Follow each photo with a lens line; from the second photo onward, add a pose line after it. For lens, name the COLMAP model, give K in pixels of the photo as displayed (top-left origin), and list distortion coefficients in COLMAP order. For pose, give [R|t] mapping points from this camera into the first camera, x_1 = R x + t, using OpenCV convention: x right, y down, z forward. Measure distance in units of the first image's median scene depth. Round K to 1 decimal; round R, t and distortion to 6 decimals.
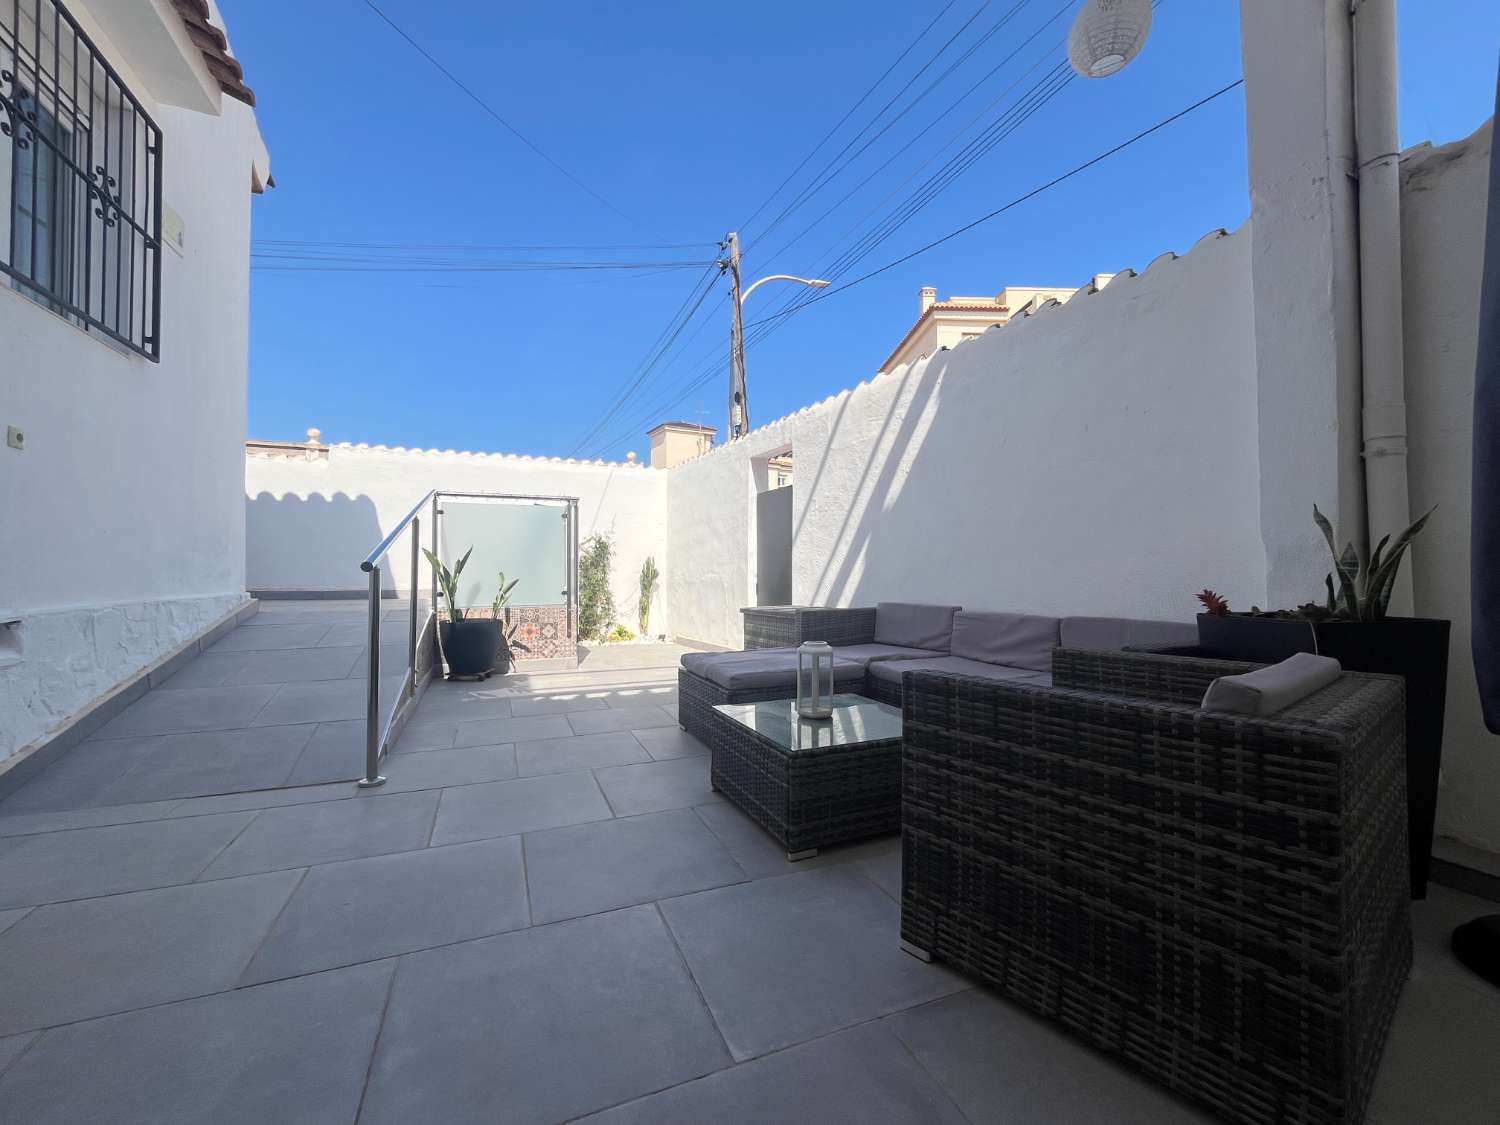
lens RADIAL K [[609.2, 0, 751.2], [0, 609.2, 563.6], [0, 0, 1]] dist [0.001865, -0.000508]
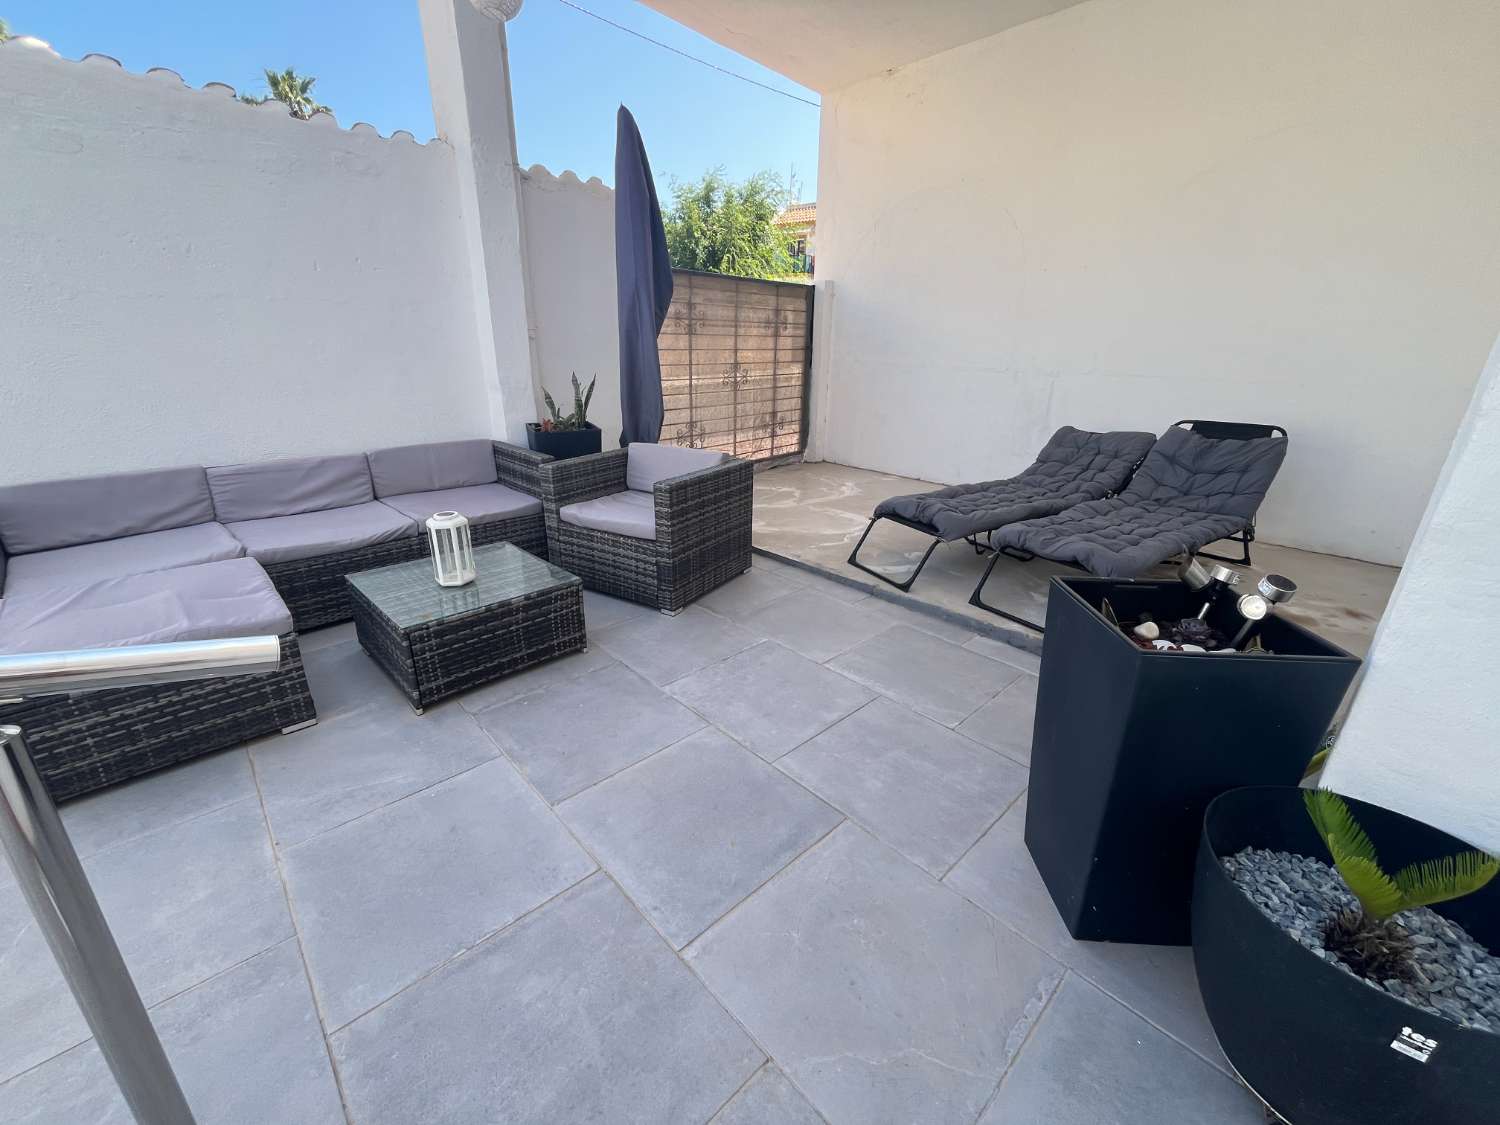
lens RADIAL K [[609.2, 0, 750.3], [0, 609.2, 559.5], [0, 0, 1]] dist [0.001865, -0.000508]
pose [[-0.343815, -0.315881, 0.884314, -0.789337], [-0.026884, 0.944649, 0.326980, -0.111681], [-0.938653, 0.088647, -0.333276, 0.709072]]
